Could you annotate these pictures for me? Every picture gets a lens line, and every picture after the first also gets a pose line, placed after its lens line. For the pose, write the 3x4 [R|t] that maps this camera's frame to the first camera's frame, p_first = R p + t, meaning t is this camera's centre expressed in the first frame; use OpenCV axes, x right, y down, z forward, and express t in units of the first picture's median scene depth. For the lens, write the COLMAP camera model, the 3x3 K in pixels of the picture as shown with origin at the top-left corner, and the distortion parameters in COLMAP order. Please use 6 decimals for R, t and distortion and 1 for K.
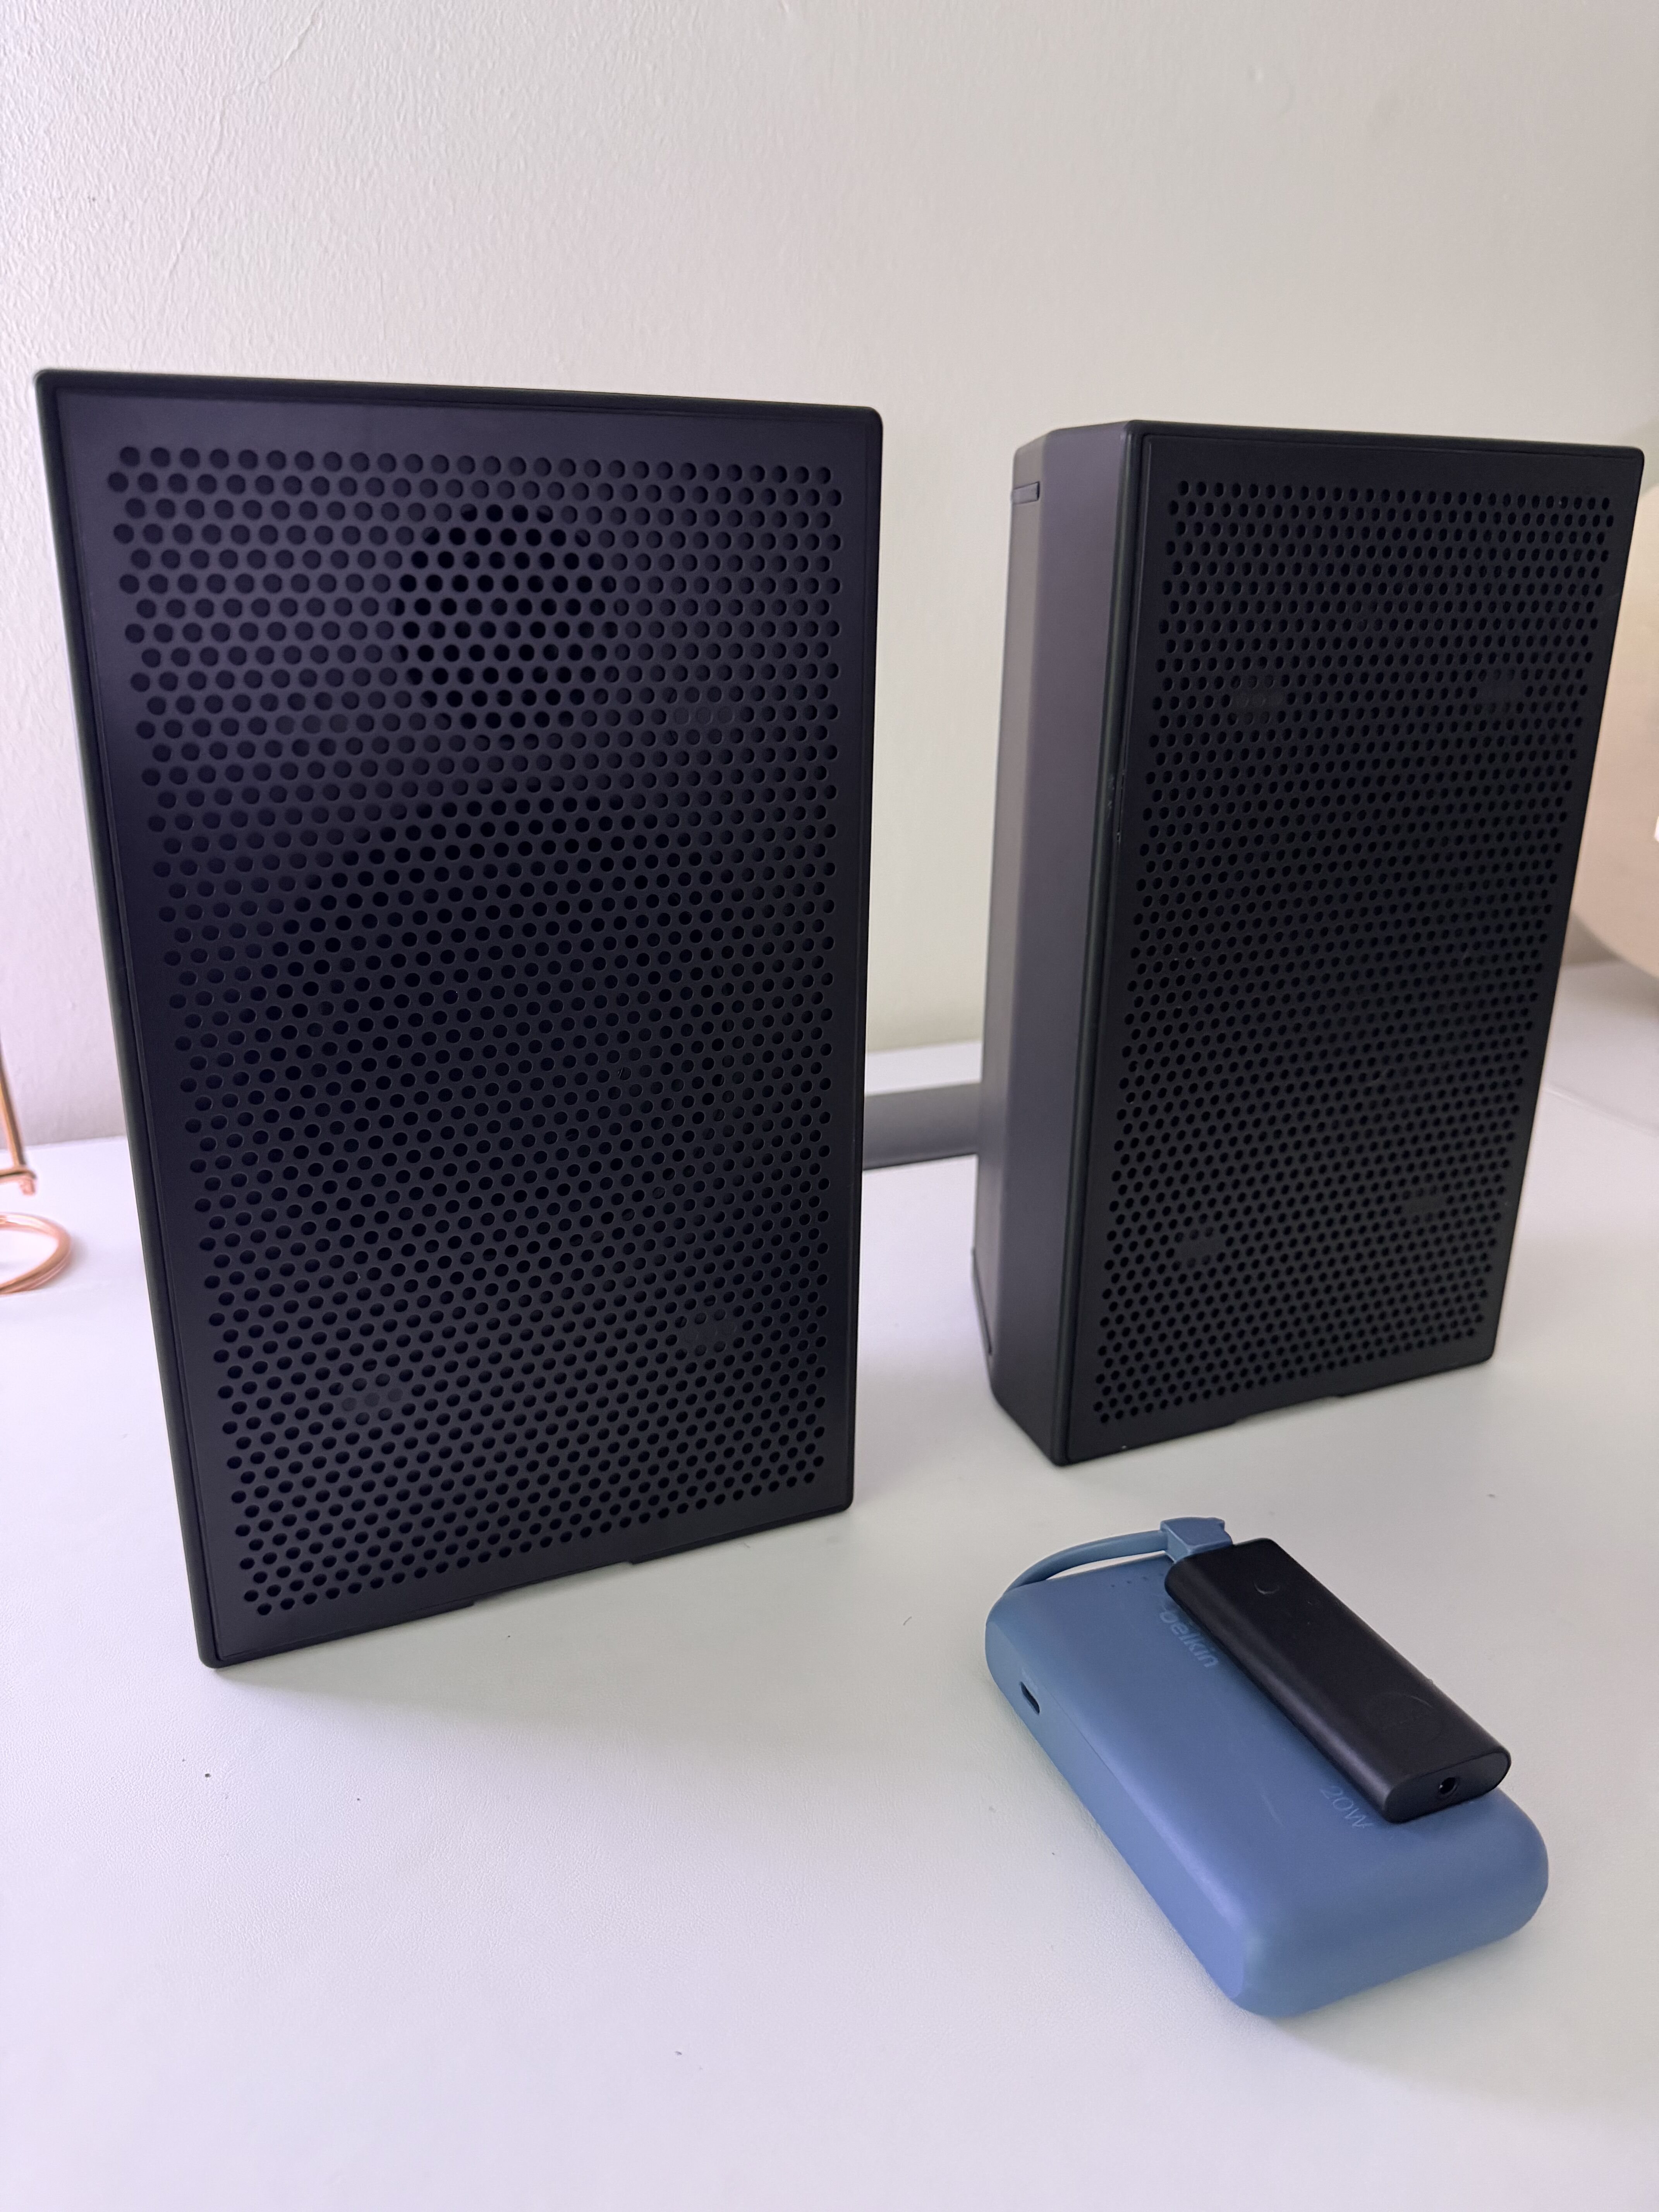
lens RADIAL K [[1635.6, 0, 829.5], [0, 1635.6, 1106.0], [0, 0, 1]] dist [-0.009262, -0.008326]
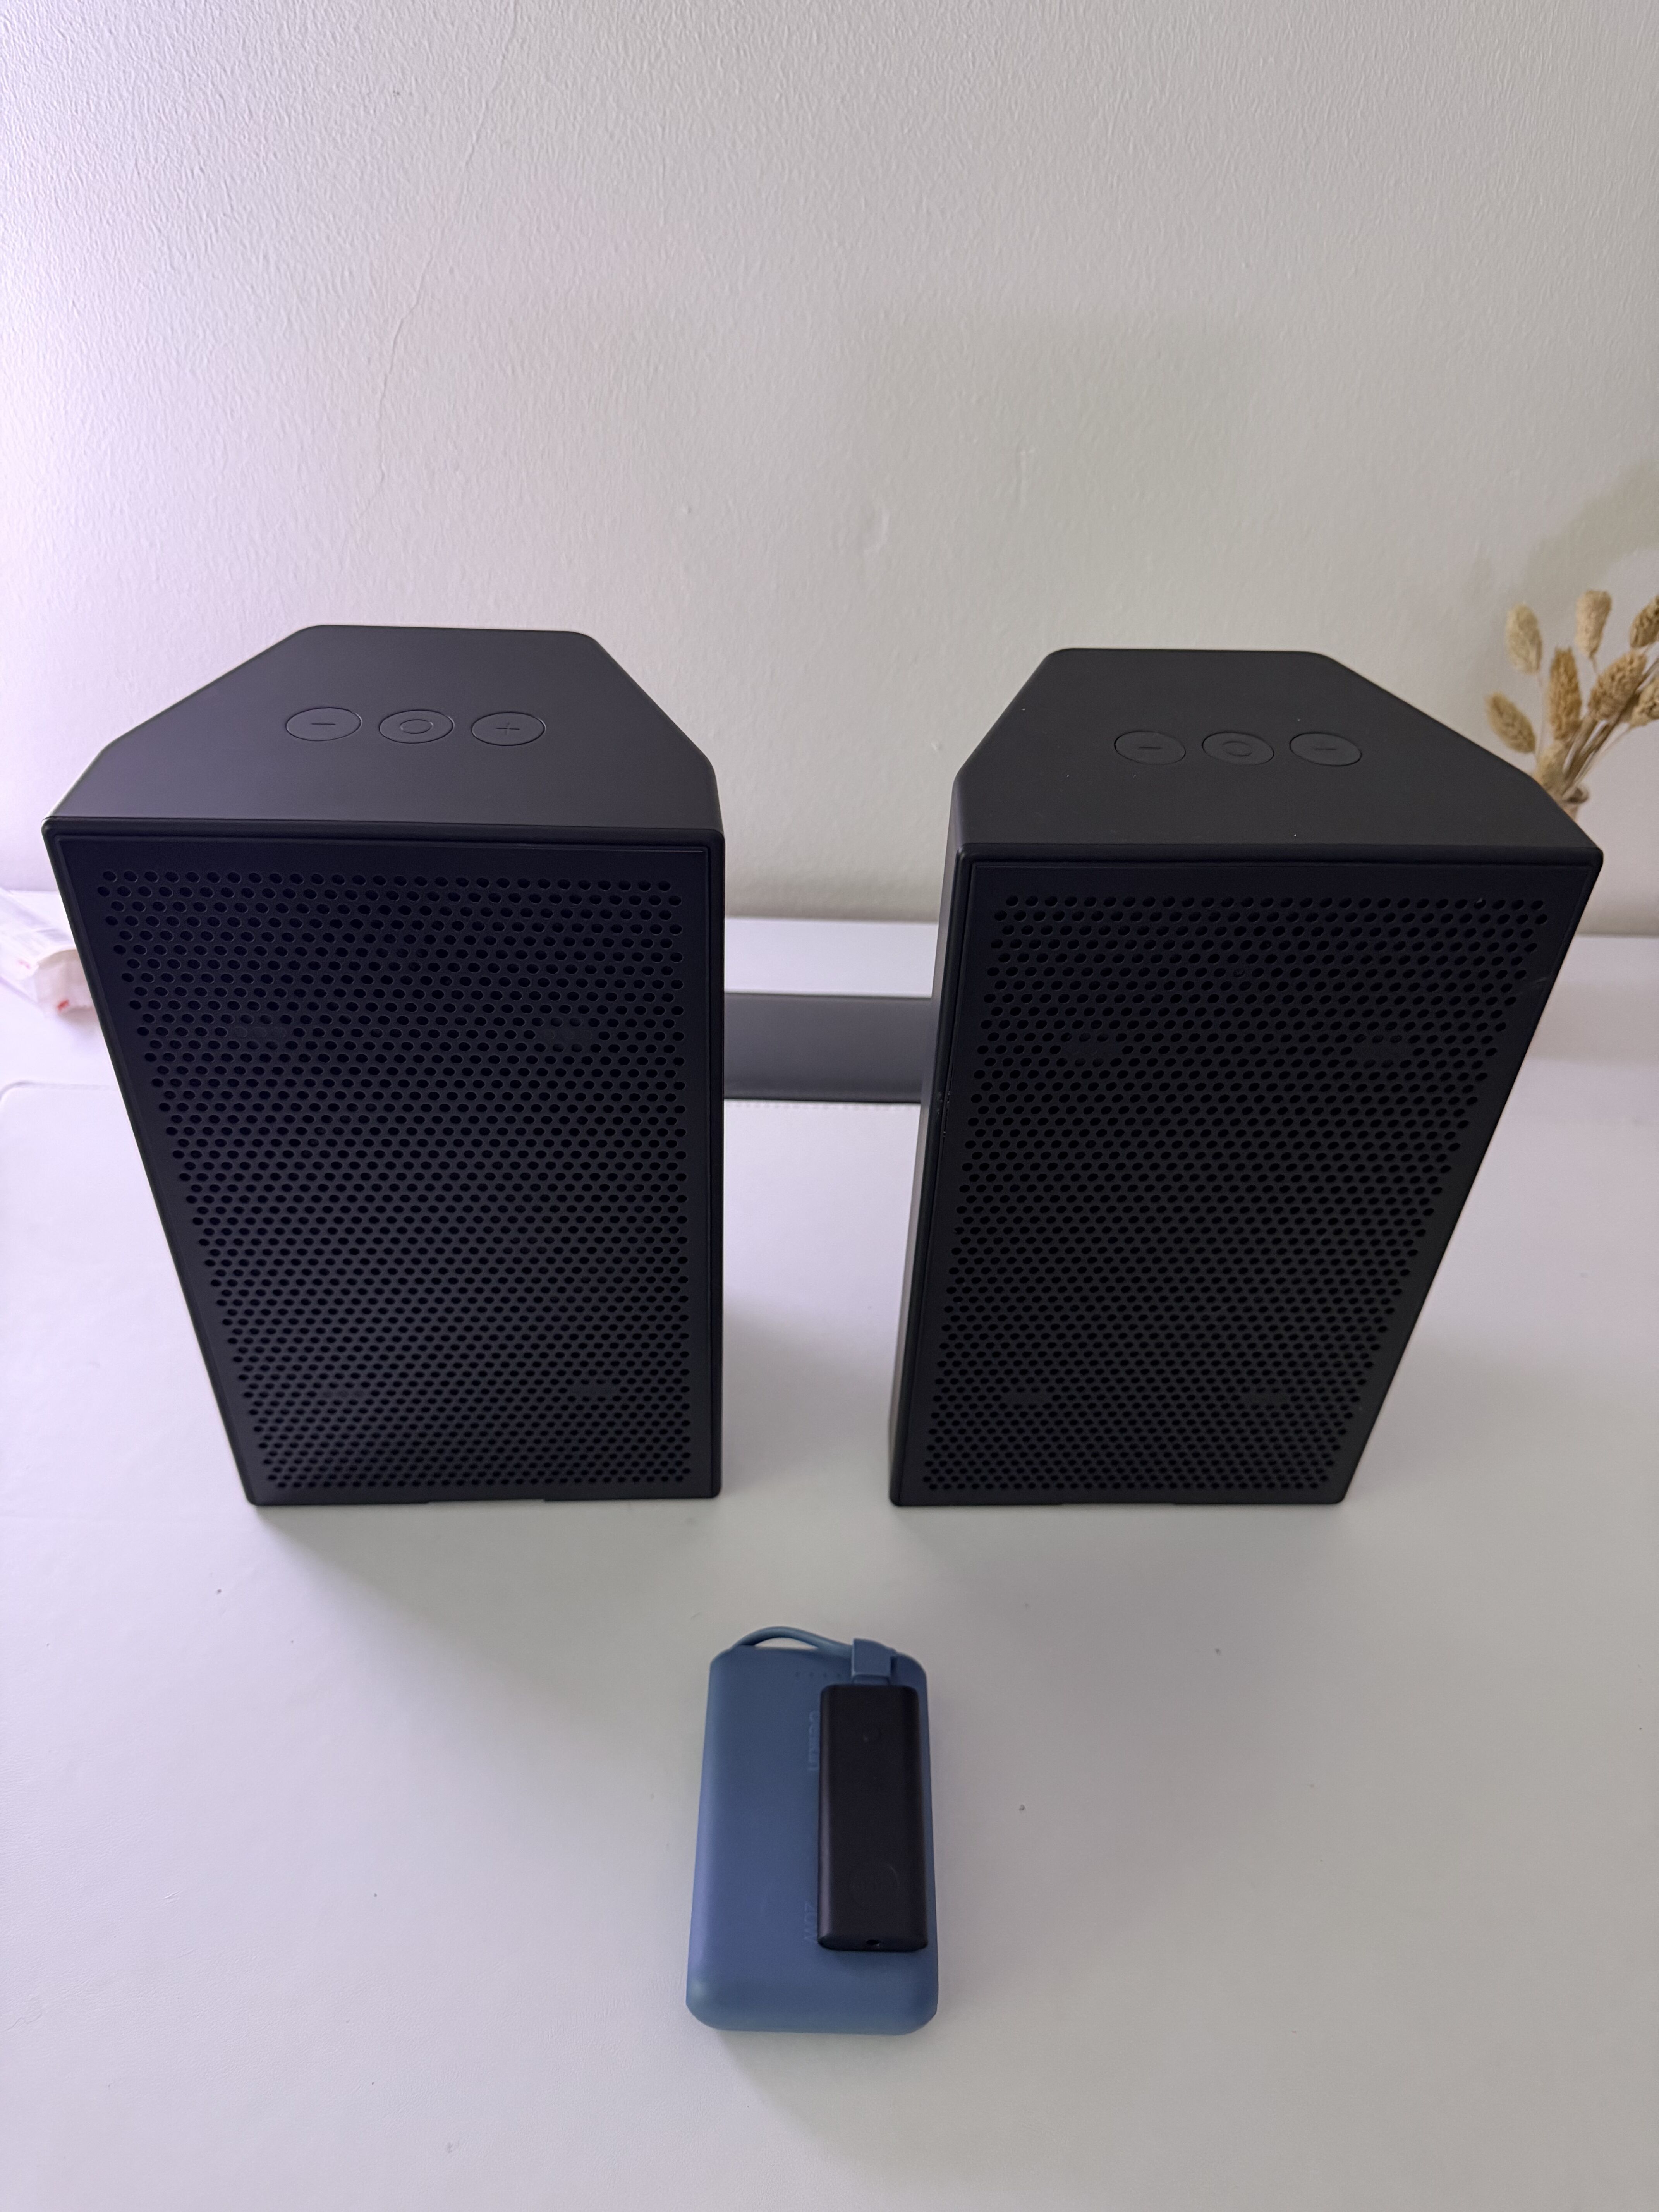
lens RADIAL K [[1635.6, 0, 829.5], [0, 1635.6, 1106.0], [0, 0, 1]] dist [-0.009262, -0.008326]
pose [[0.925377, 0.261610, -0.274296, 0.364649], [-0.150064, 0.917365, 0.368676, -0.528666], [0.348078, -0.300002, 0.888167, -0.048866]]
